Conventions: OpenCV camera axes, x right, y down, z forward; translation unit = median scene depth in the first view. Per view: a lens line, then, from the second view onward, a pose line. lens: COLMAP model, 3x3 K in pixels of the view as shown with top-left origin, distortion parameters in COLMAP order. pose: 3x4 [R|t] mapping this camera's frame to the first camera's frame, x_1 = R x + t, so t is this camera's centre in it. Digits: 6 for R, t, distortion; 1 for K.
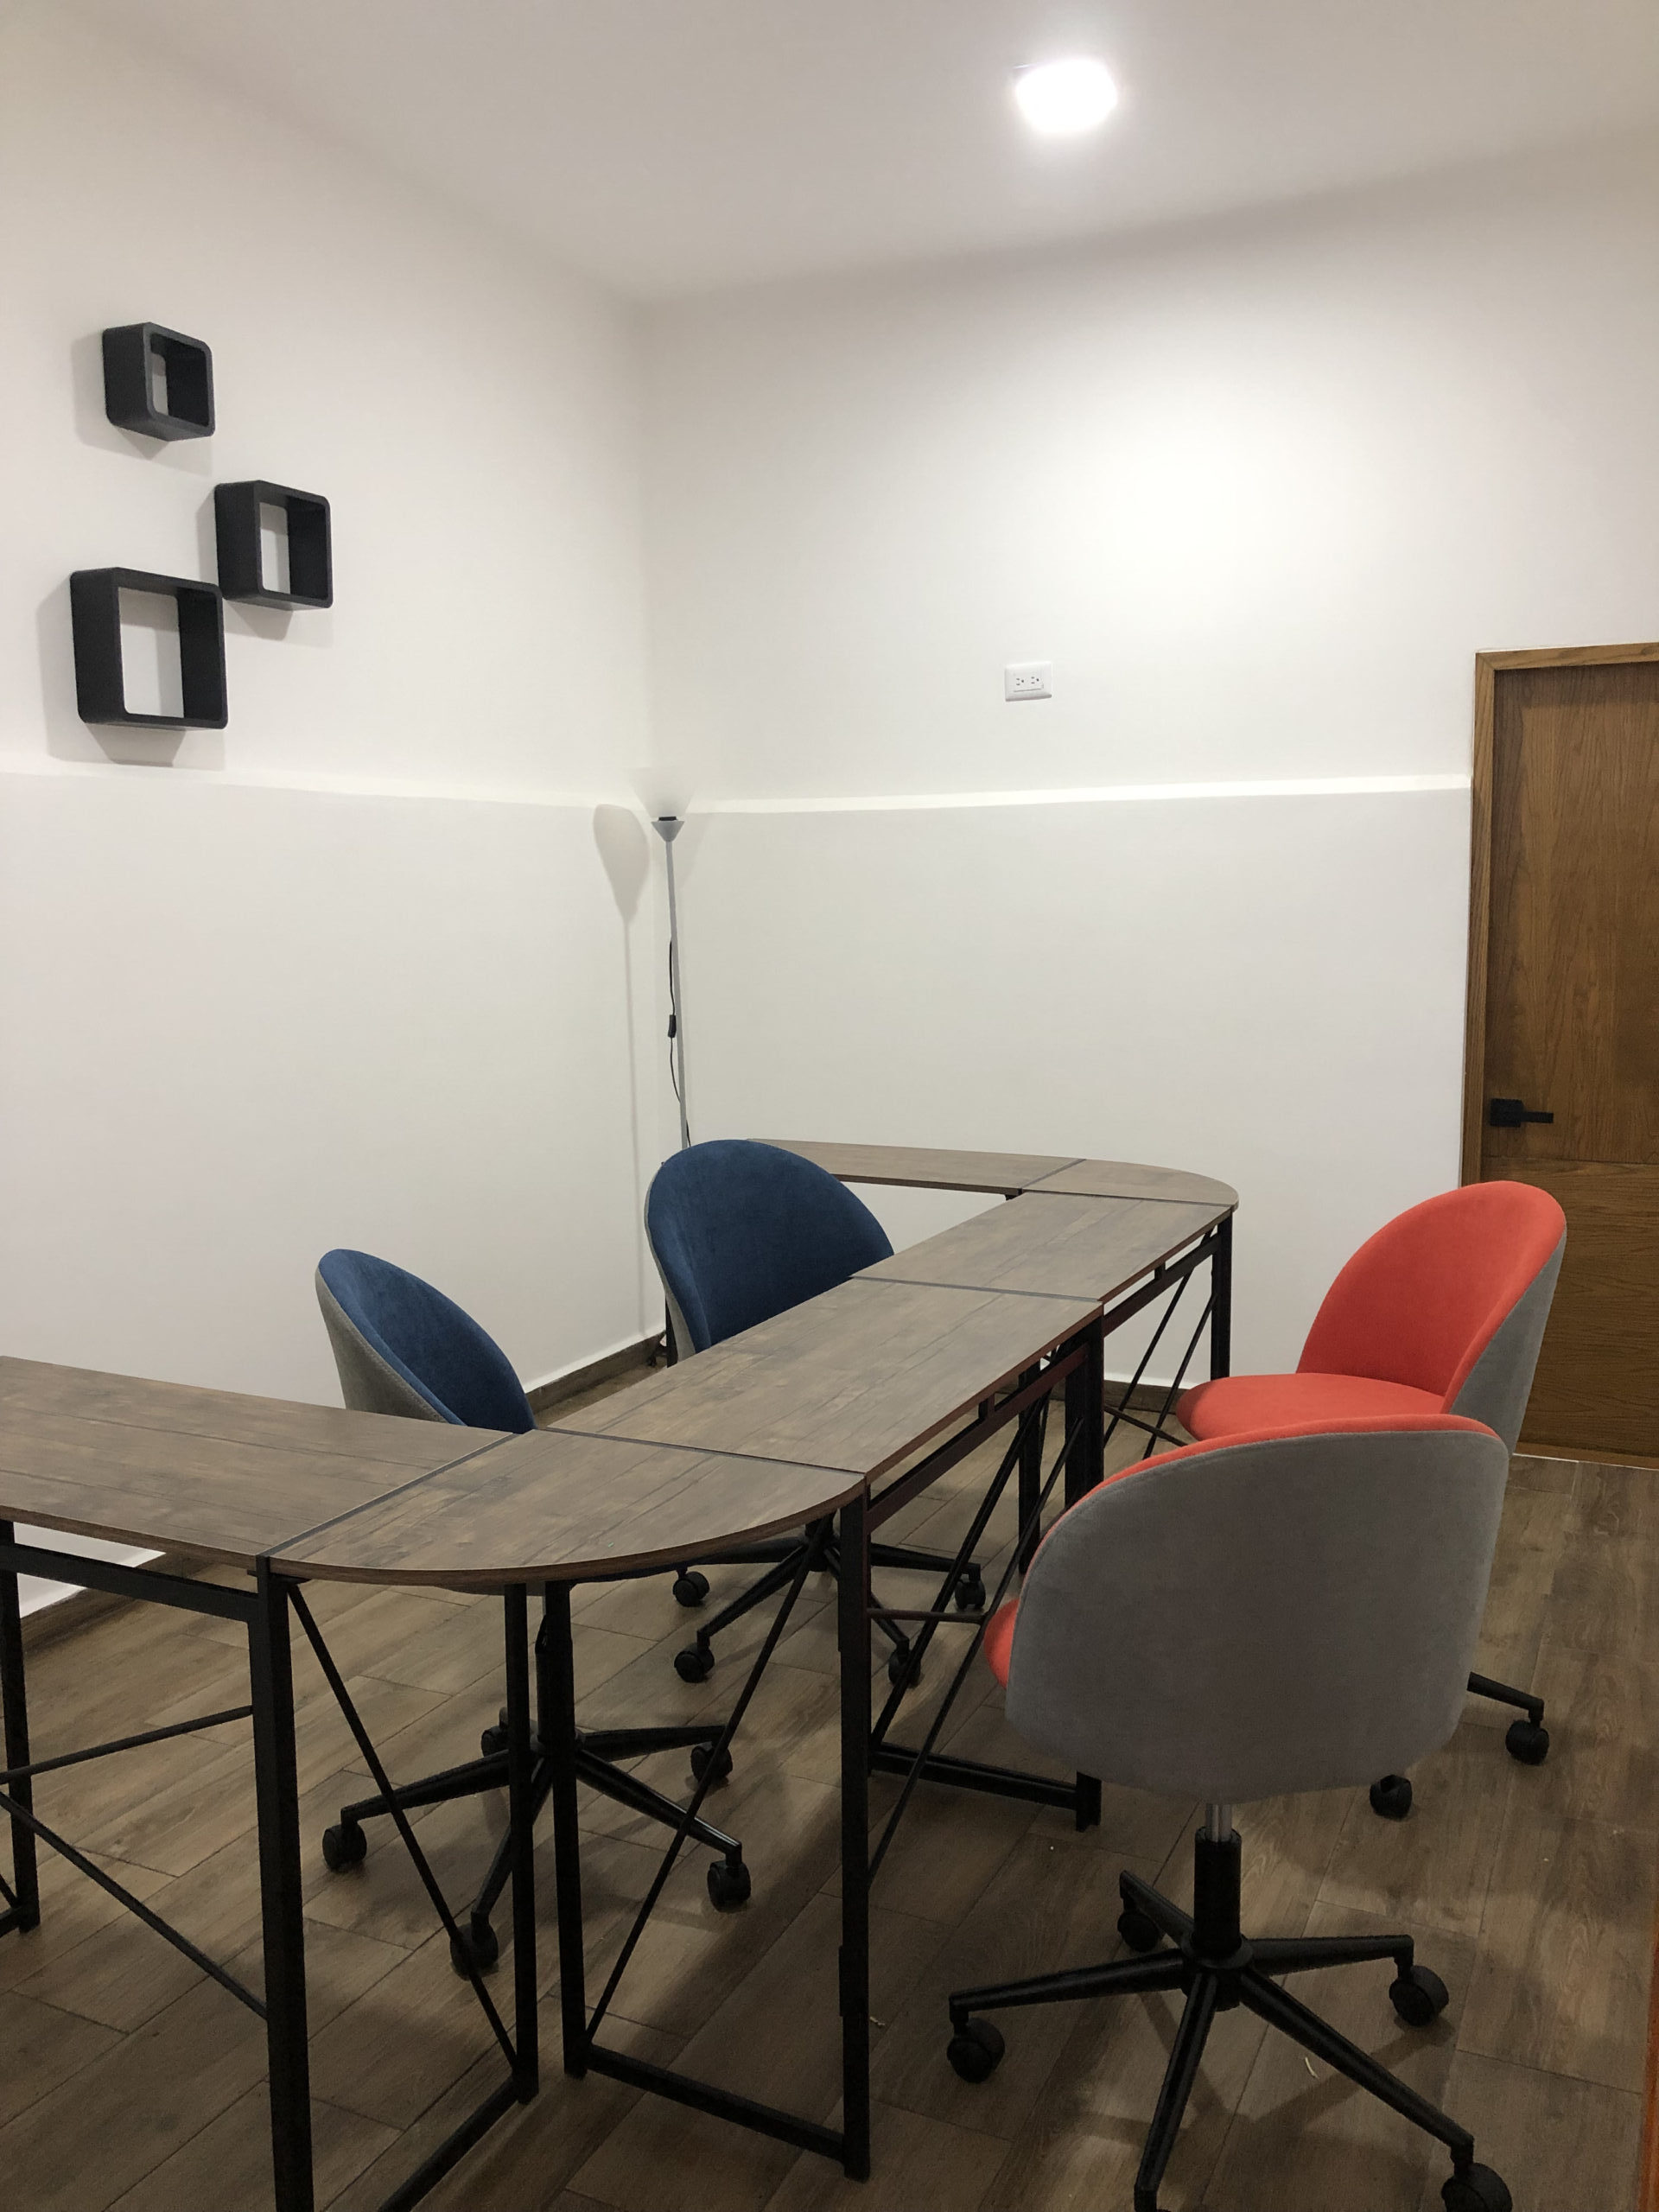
lens RADIAL K [[1827.9, 0, 832.5], [0, 1827.9, 1114.3], [0, 0, 1]] dist [0.028335, -0.032558]
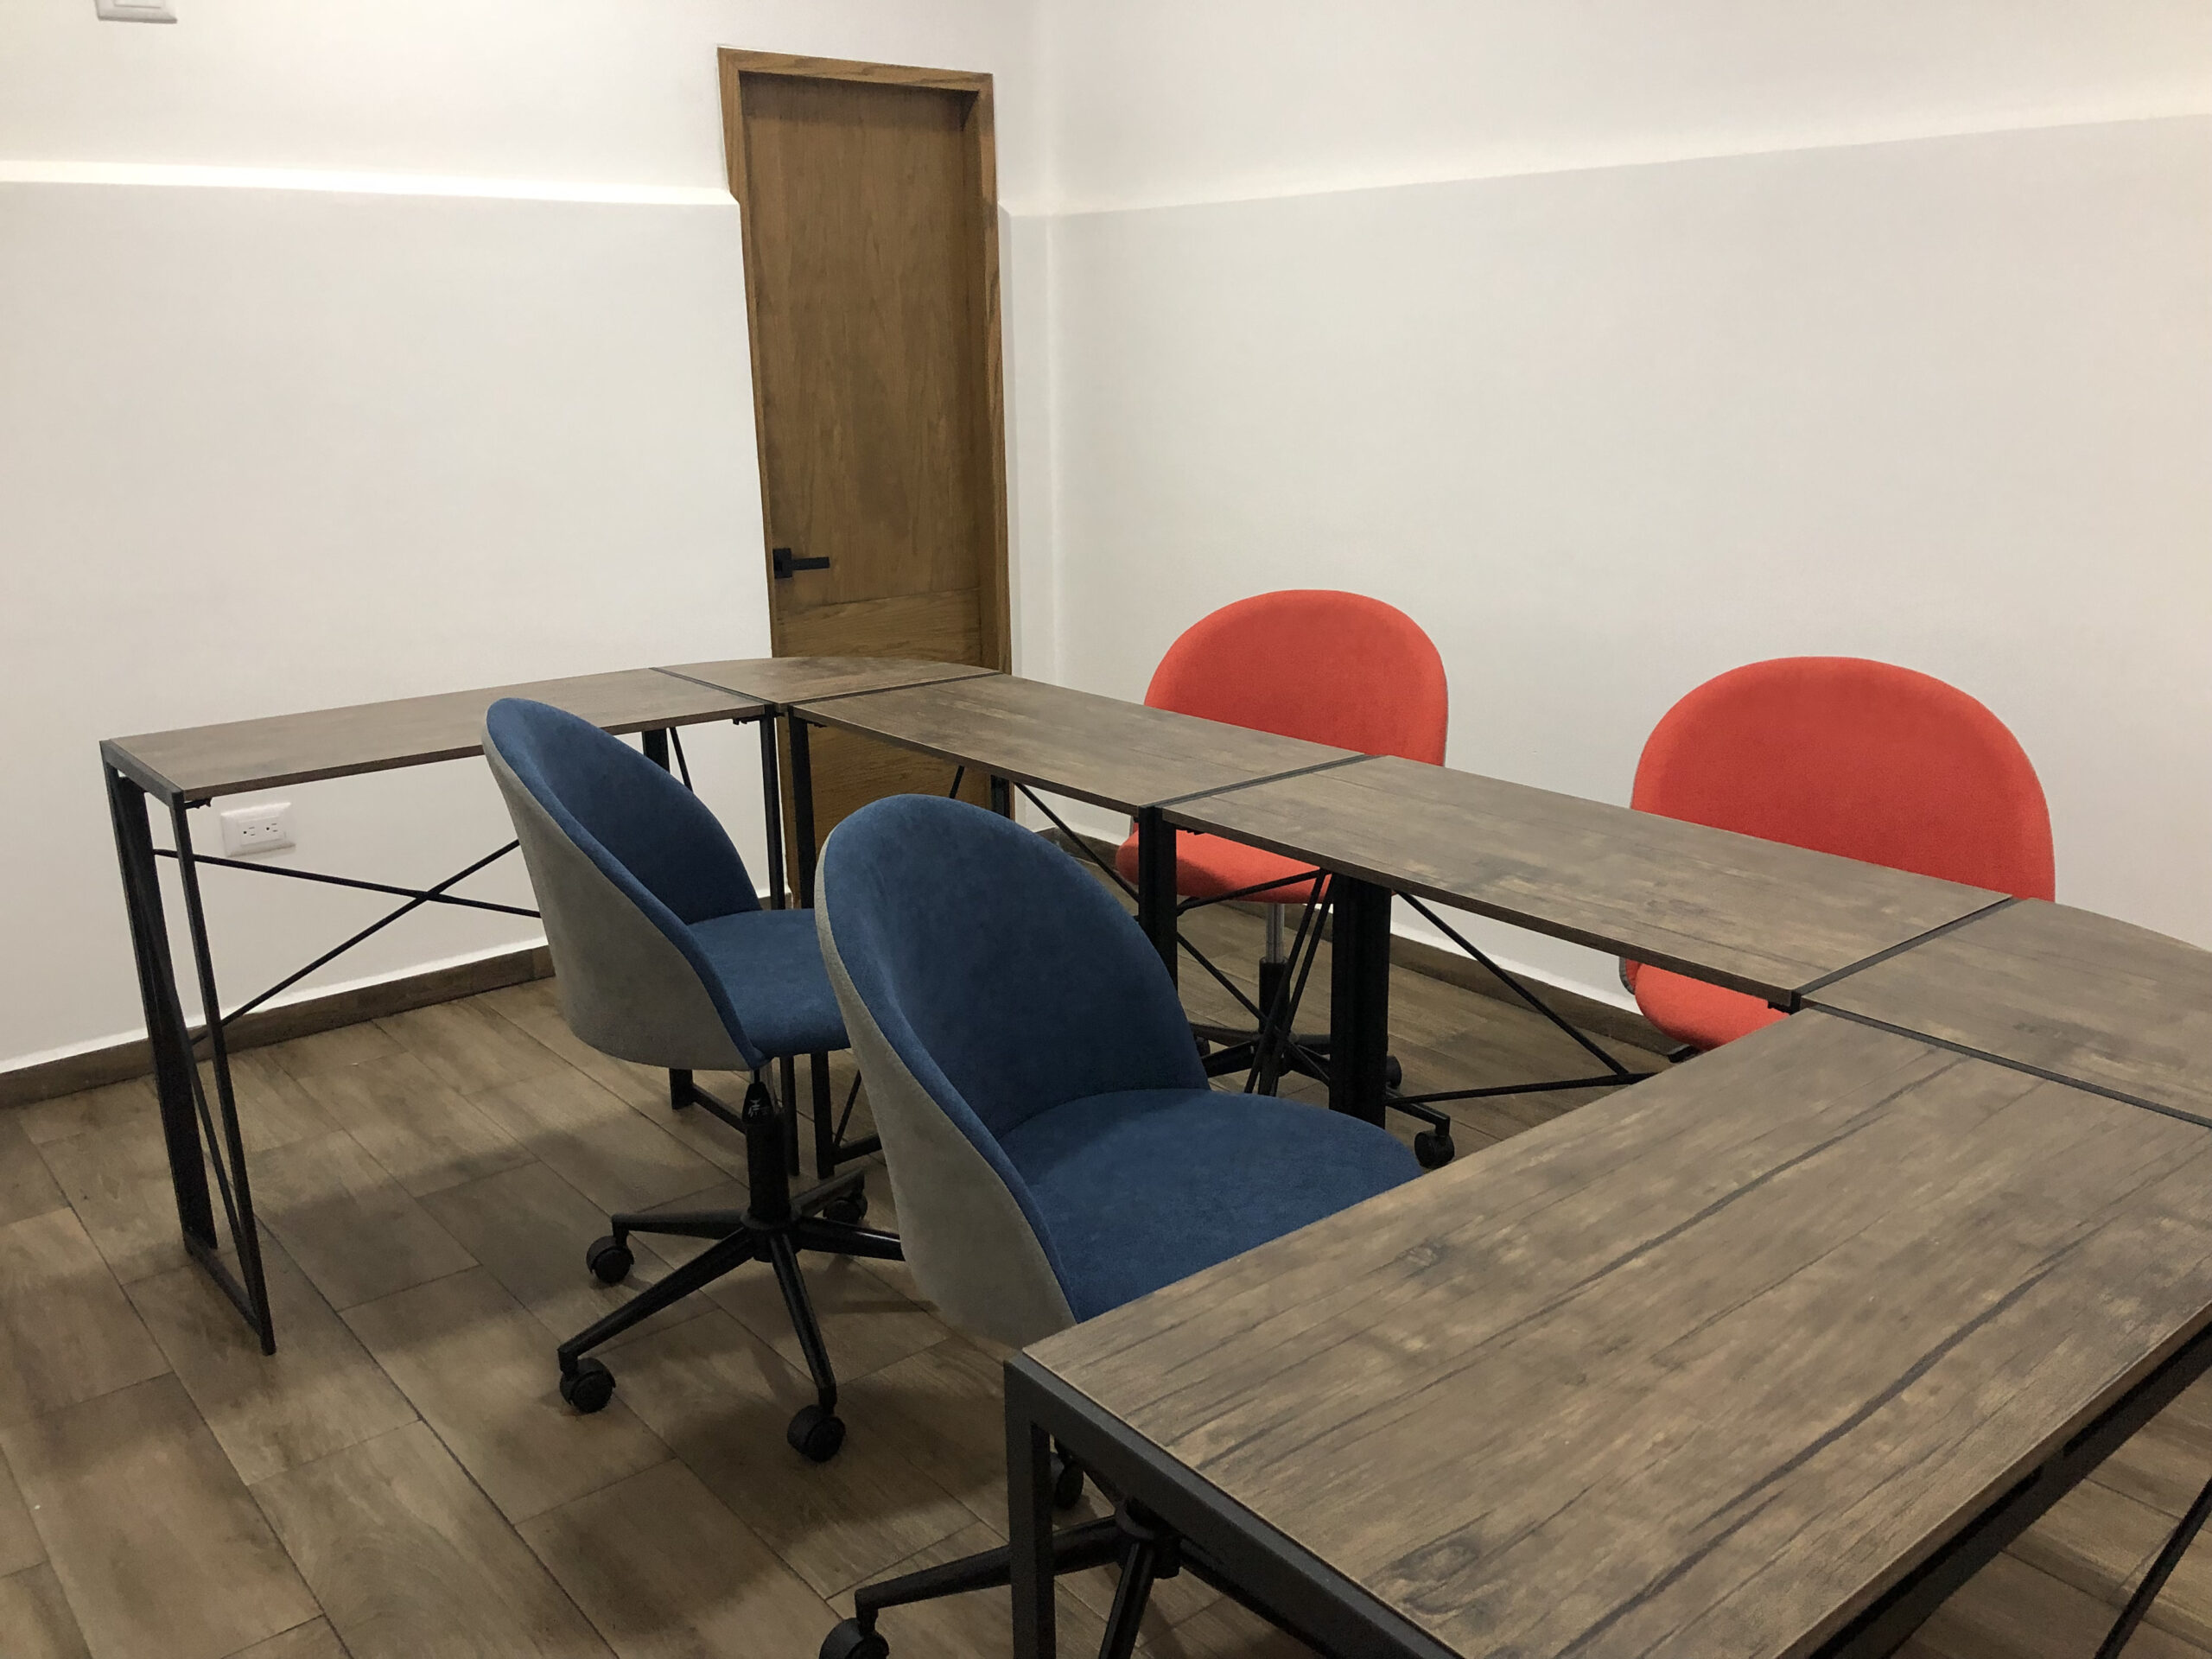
lens RADIAL K [[1827.9, 0, 1122.5], [0, 1827.9, 832.2], [0, 0, 1]] dist [0.028335, -0.032558]
pose [[0.408308, -0.237426, 0.881427, -0.695948], [0.123131, 0.971084, 0.204538, -0.061062], [-0.904502, 0.025016, 0.425736, 0.701517]]
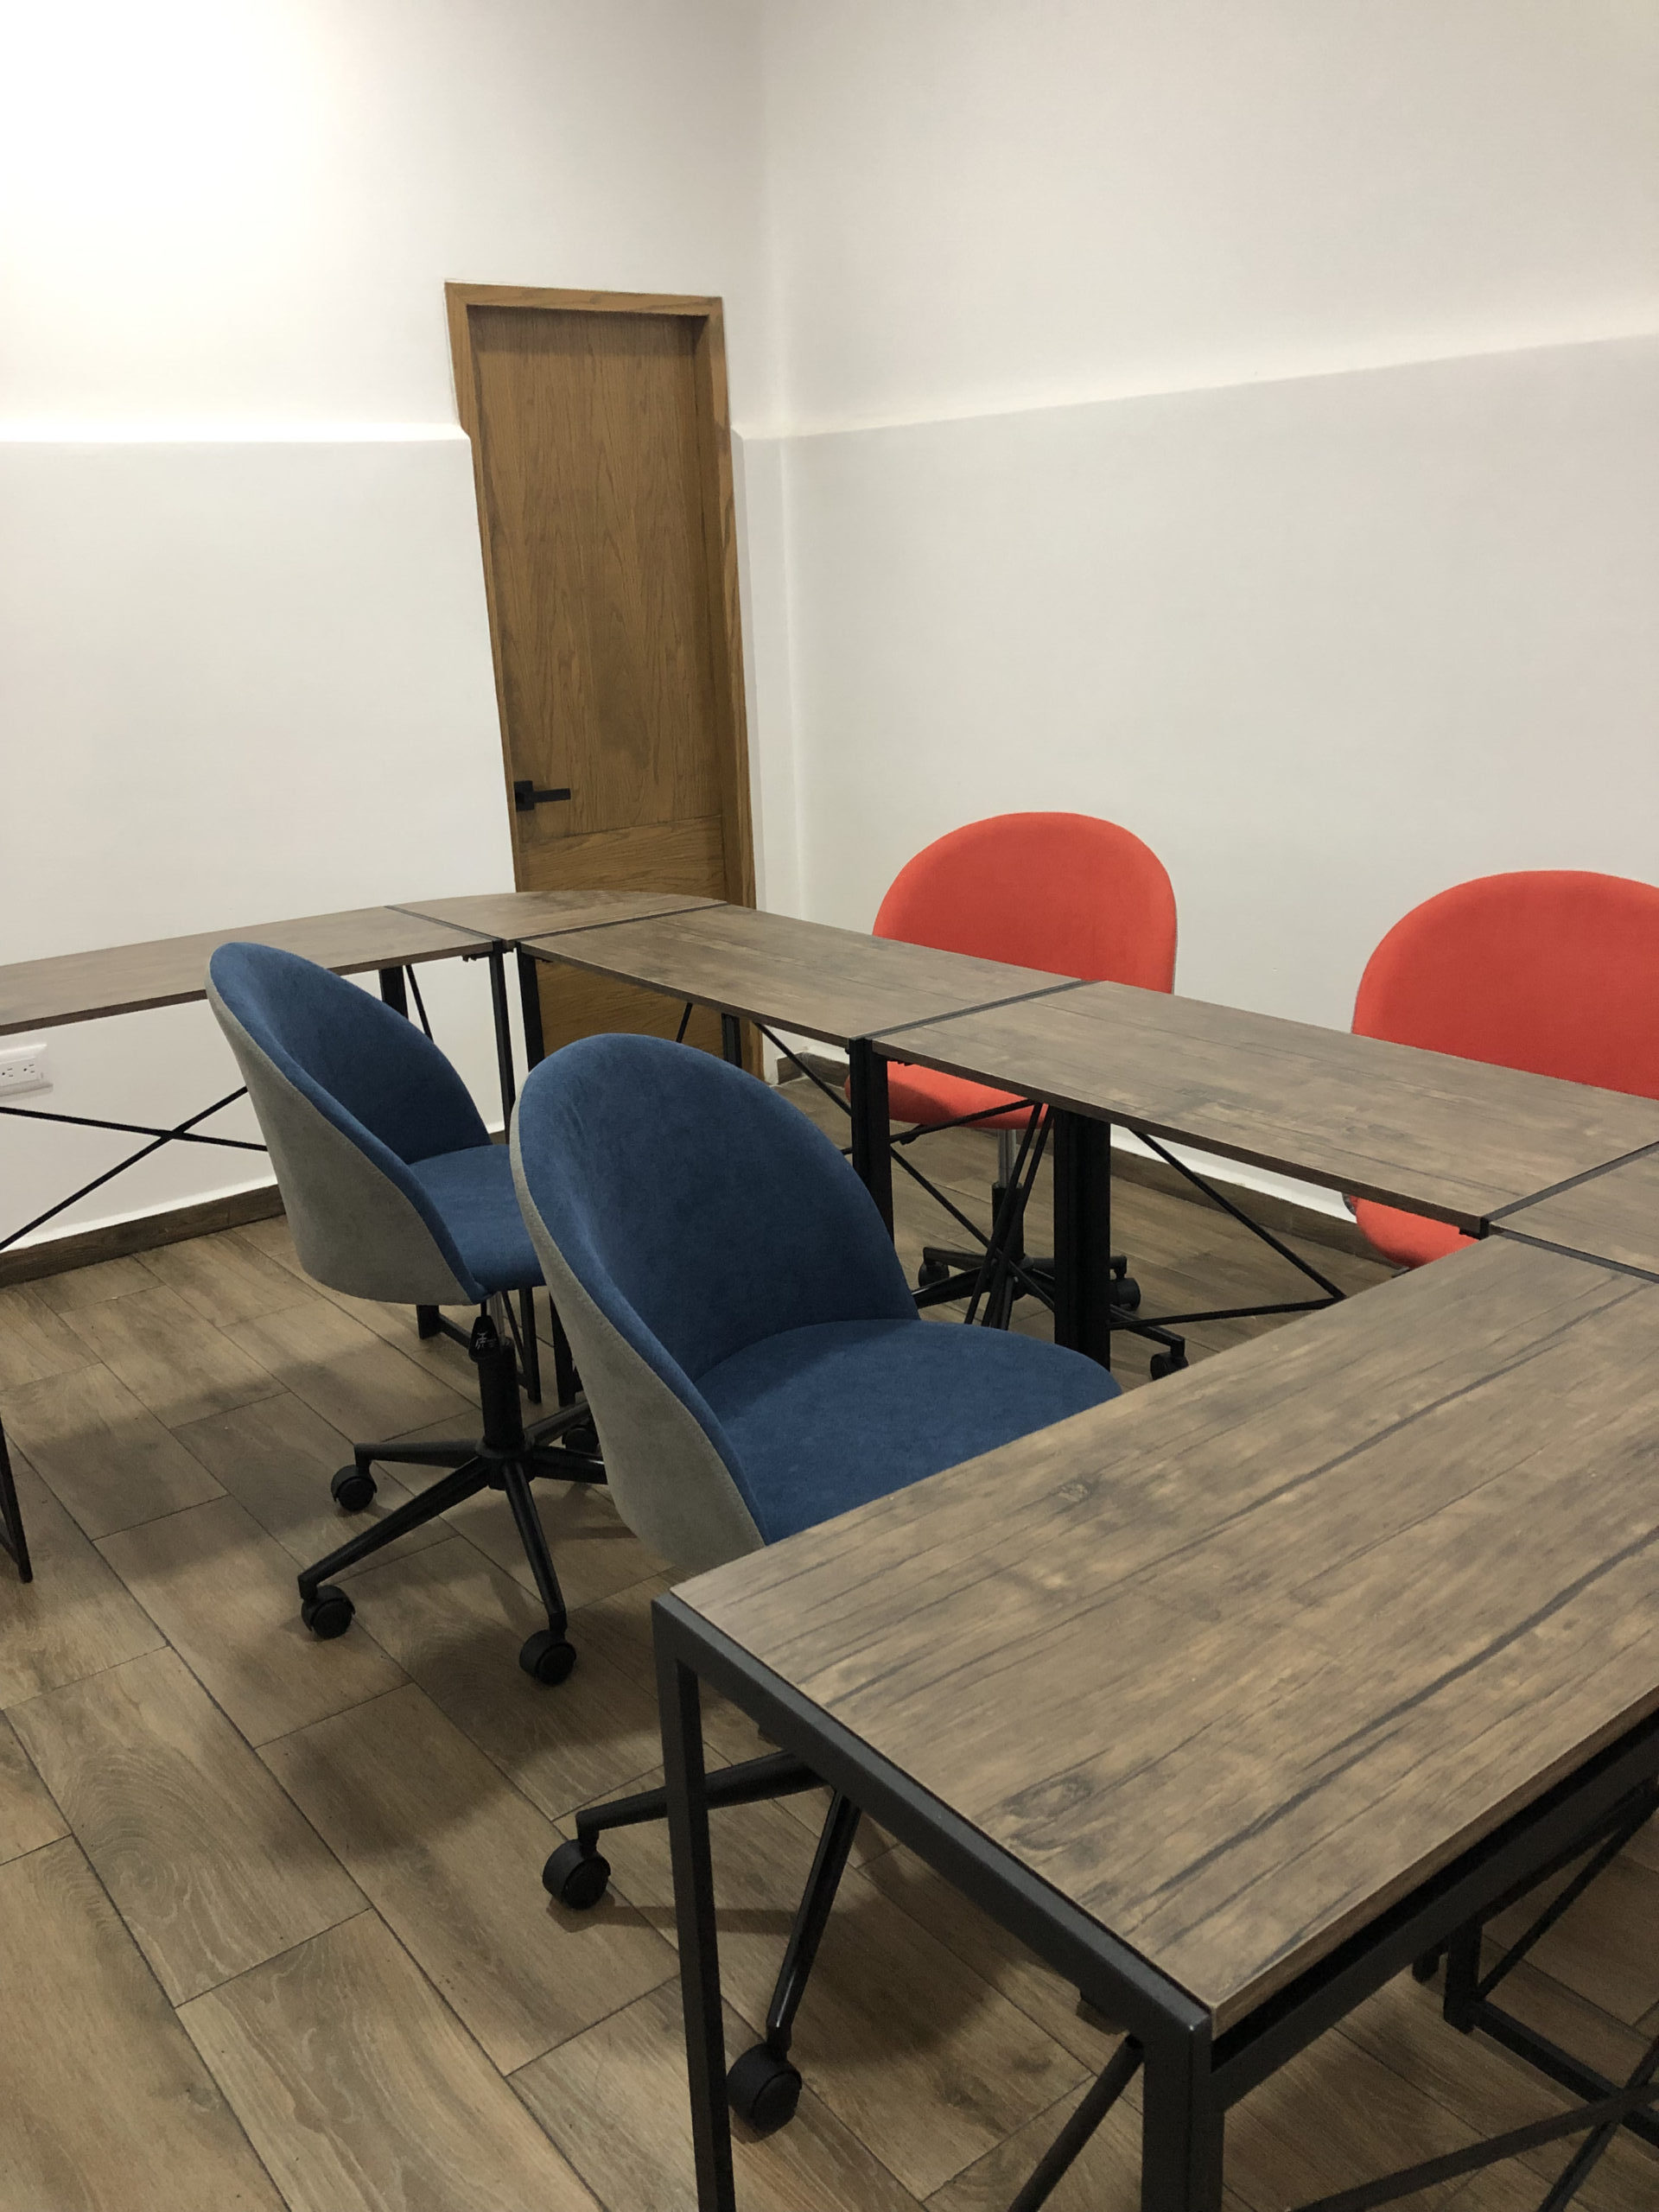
lens RADIAL K [[1827.9, 0, 822.8], [0, 1827.9, 1095.0], [0, 0, 1]] dist [0.028335, -0.032558]
pose [[0.441735, -0.266607, 0.856616, -0.685377], [0.149795, 0.963338, 0.222578, -0.063993], [-0.884552, 0.029996, 0.465477, 0.672209]]
